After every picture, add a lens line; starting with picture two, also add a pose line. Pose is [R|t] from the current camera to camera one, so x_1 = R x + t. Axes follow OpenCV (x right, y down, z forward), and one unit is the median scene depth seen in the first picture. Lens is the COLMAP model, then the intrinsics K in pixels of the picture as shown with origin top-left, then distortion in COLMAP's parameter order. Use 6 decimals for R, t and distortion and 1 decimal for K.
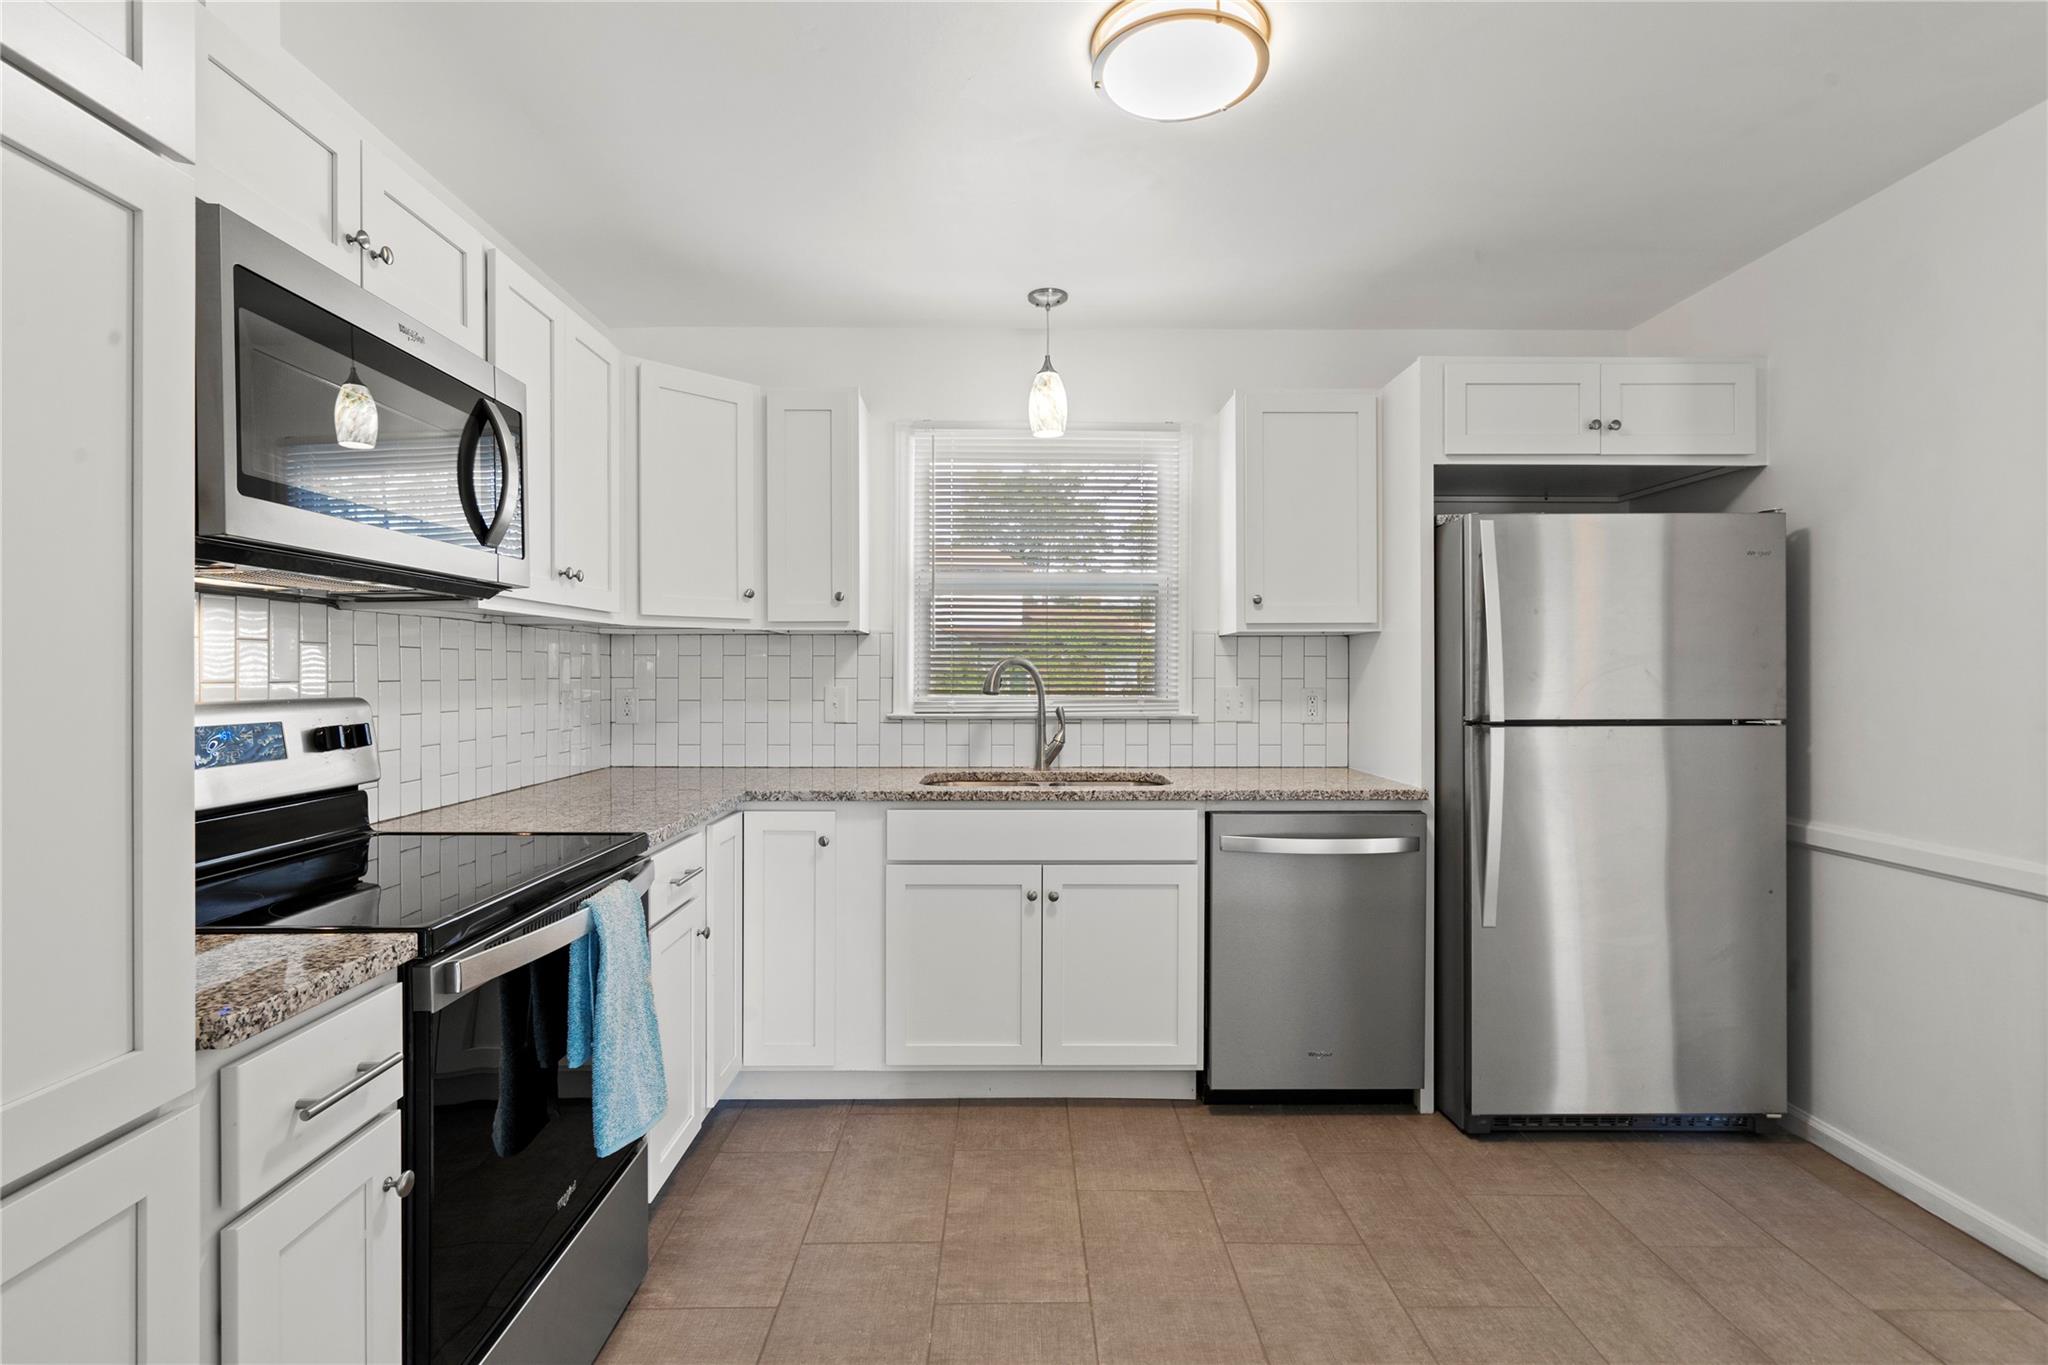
lens RADIAL K [[967.4, 0, 1011.6], [0, 967.4, 676.7], [0, 0, 1]] dist [-0.001198, 0.001817]
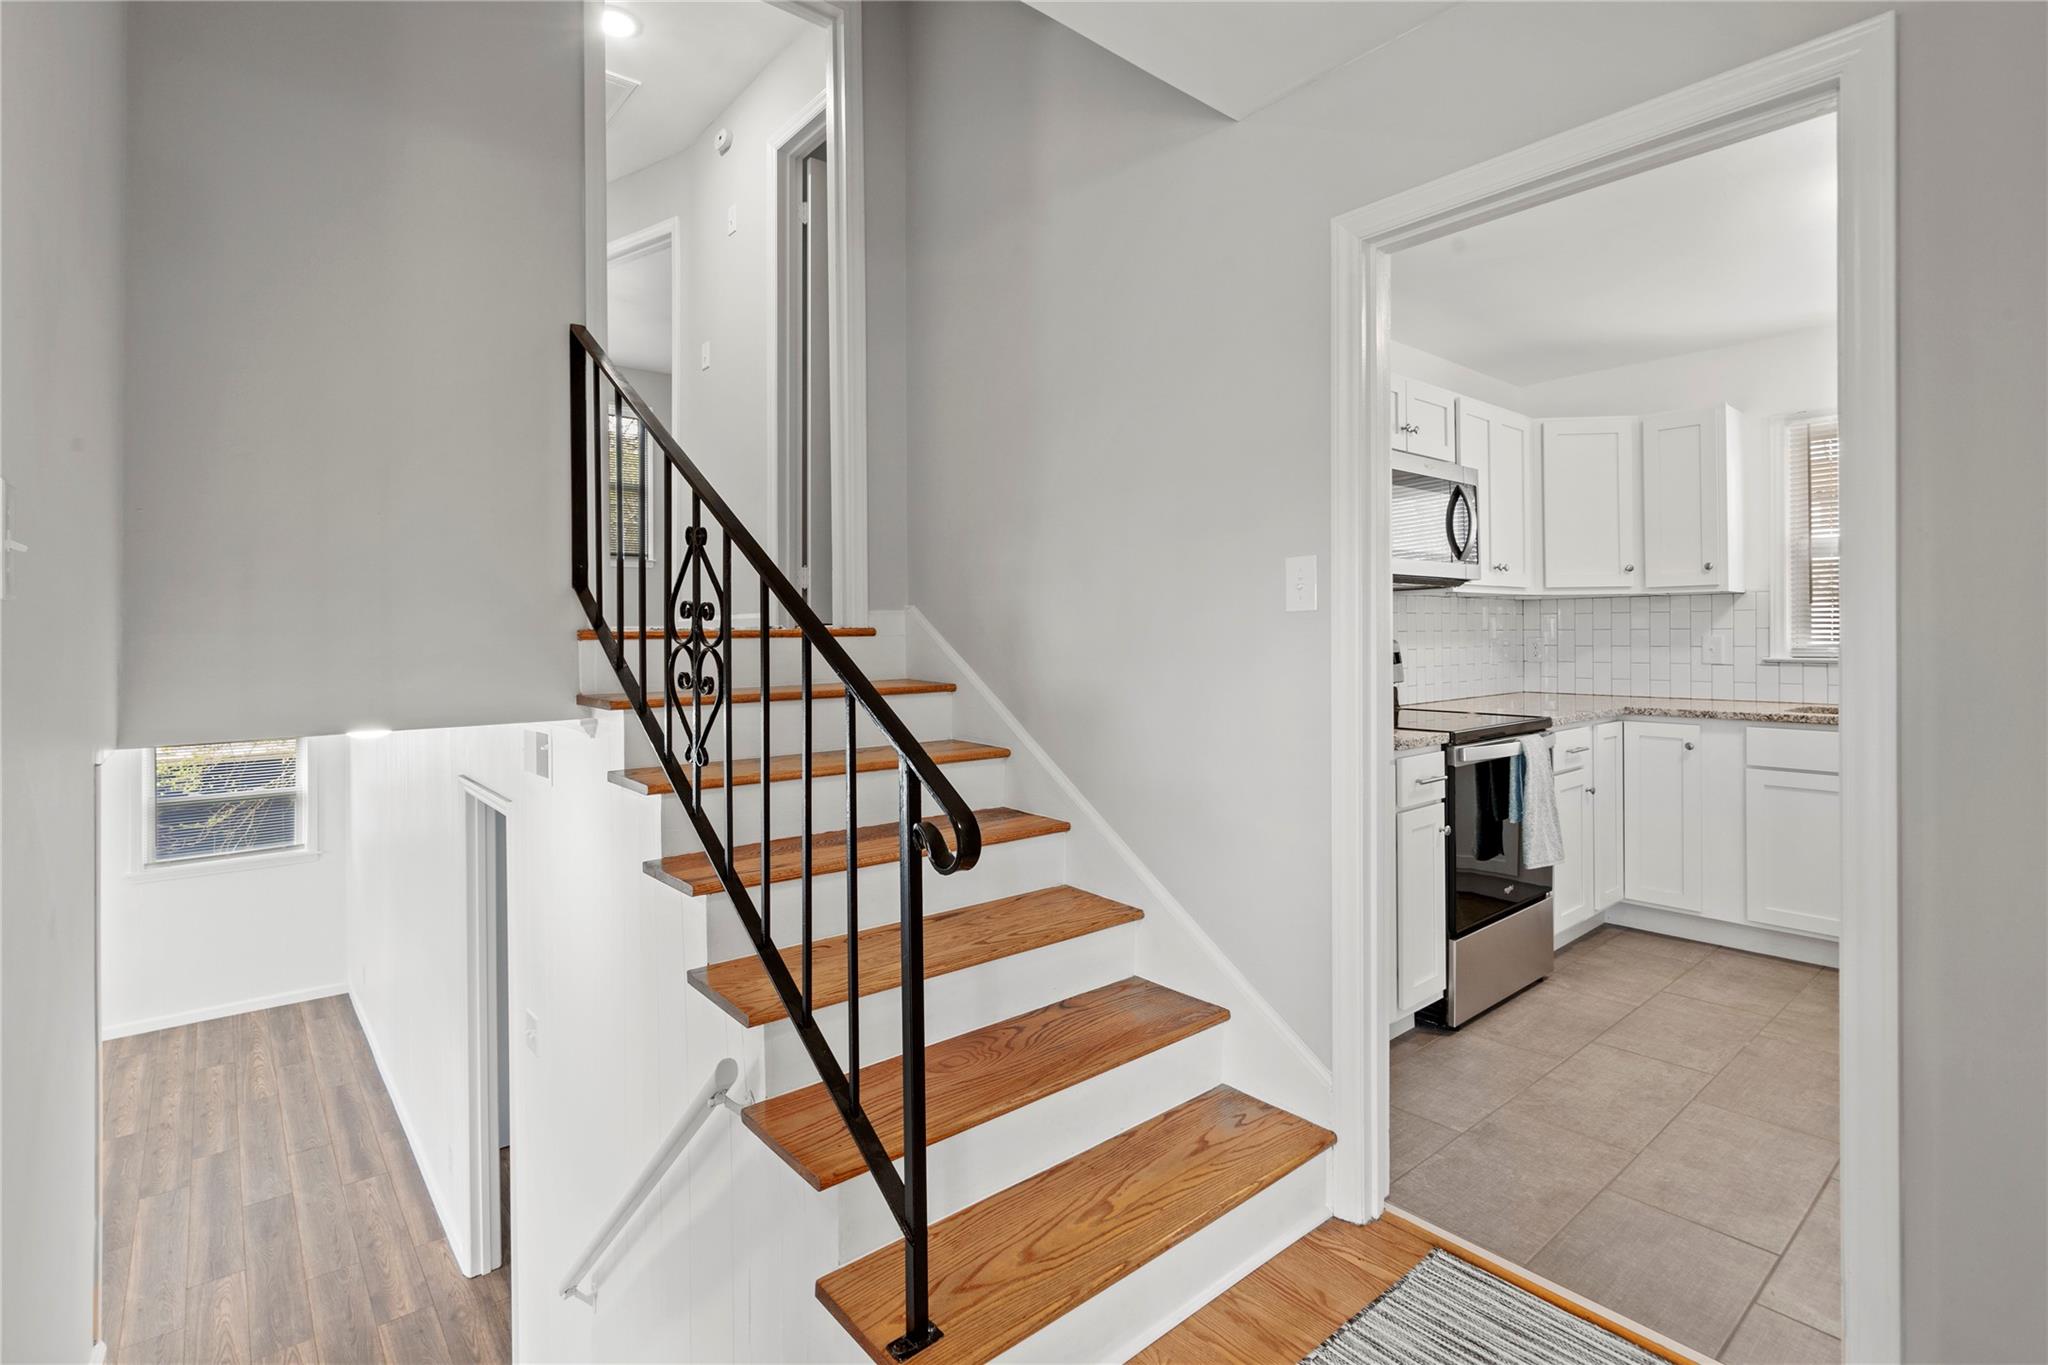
lens RADIAL K [[967.4, 0, 1001.0], [0, 967.4, 630.8], [0, 0, 1]] dist [-0.001198, 0.001817]
pose [[0.638777, -0.008044, -0.769350, 0.240397], [0.005916, 0.999967, -0.005543, 0.006912], [0.769369, -0.001011, 0.638804, -0.634085]]
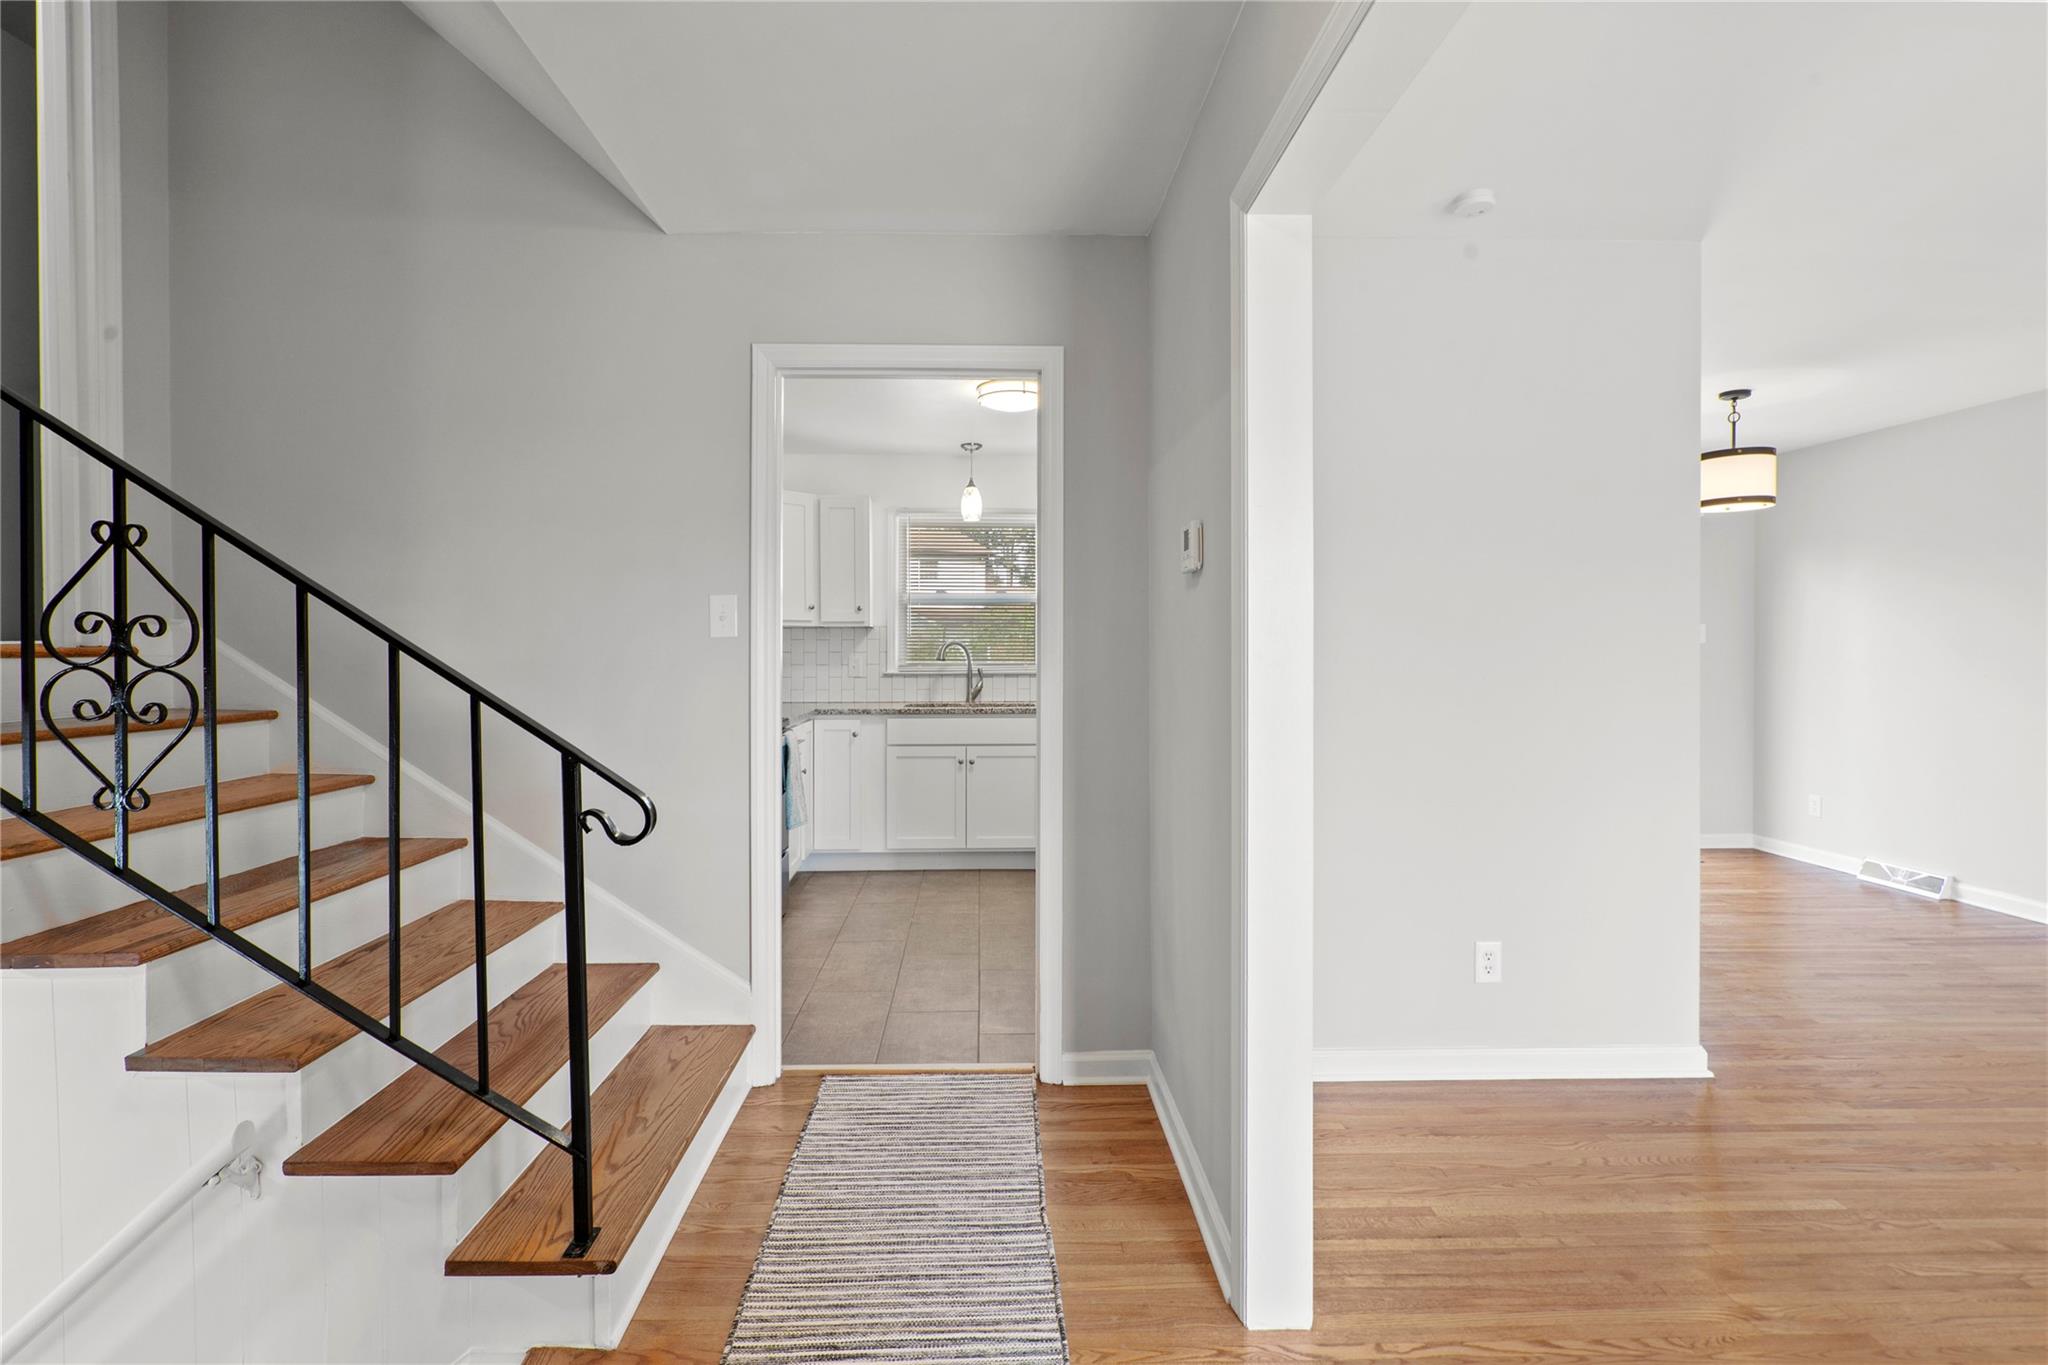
lens RADIAL K [[967.4, 0, 1013.1], [0, 967.4, 657.3], [0, 0, 1]] dist [-0.001198, 0.001817]
pose [[0.999449, -0.002136, 0.033129, 0.062745], [0.002014, 0.999991, 0.003715, 0.005772], [-0.033136, -0.003646, 0.999444, -0.977362]]
